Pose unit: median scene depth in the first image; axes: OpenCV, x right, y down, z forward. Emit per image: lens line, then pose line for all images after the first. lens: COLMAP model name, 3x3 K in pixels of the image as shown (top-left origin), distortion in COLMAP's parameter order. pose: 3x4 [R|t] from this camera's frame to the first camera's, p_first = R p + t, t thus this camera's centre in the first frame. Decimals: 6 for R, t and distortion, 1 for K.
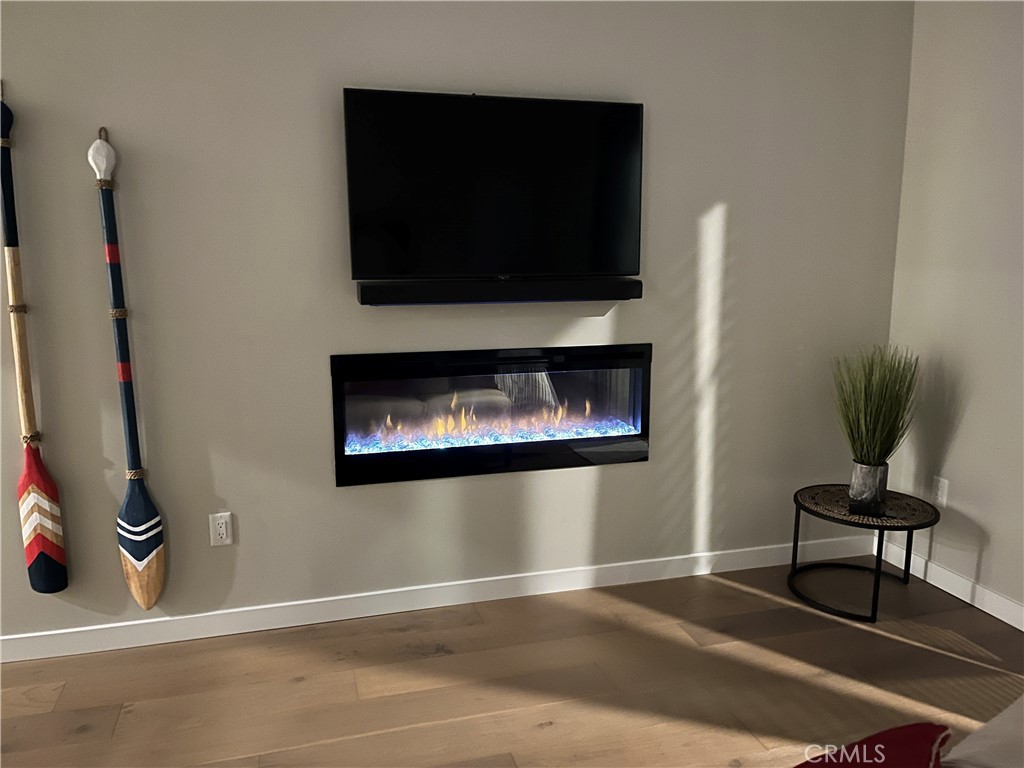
lens RADIAL K [[760.9, 0, 512.0], [0, 760.9, 384.0], [0, 0, 1]] dist [0.075545, -0.092069]
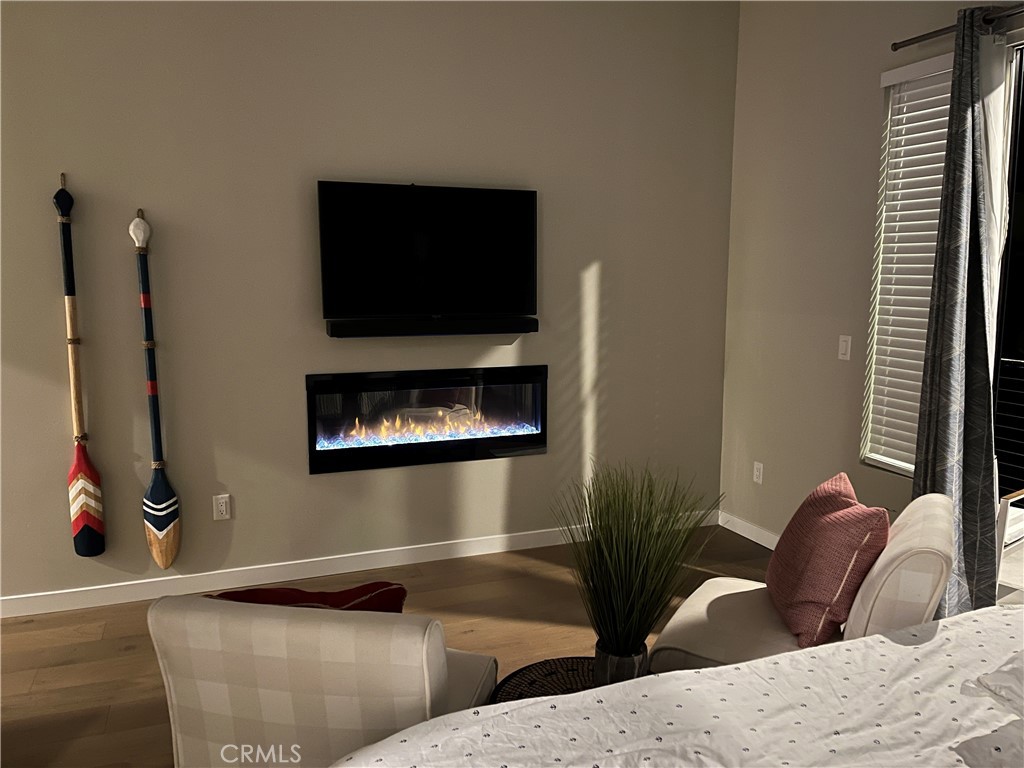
lens RADIAL K [[760.9, 0, 512.0], [0, 760.9, 384.0], [0, 0, 1]] dist [0.075545, -0.092069]
pose [[0.995948, -0.008412, 0.089540, 0.001080], [0.011618, 0.999307, -0.035354, 0.030747], [-0.089181, 0.036251, 0.995356, -0.373626]]
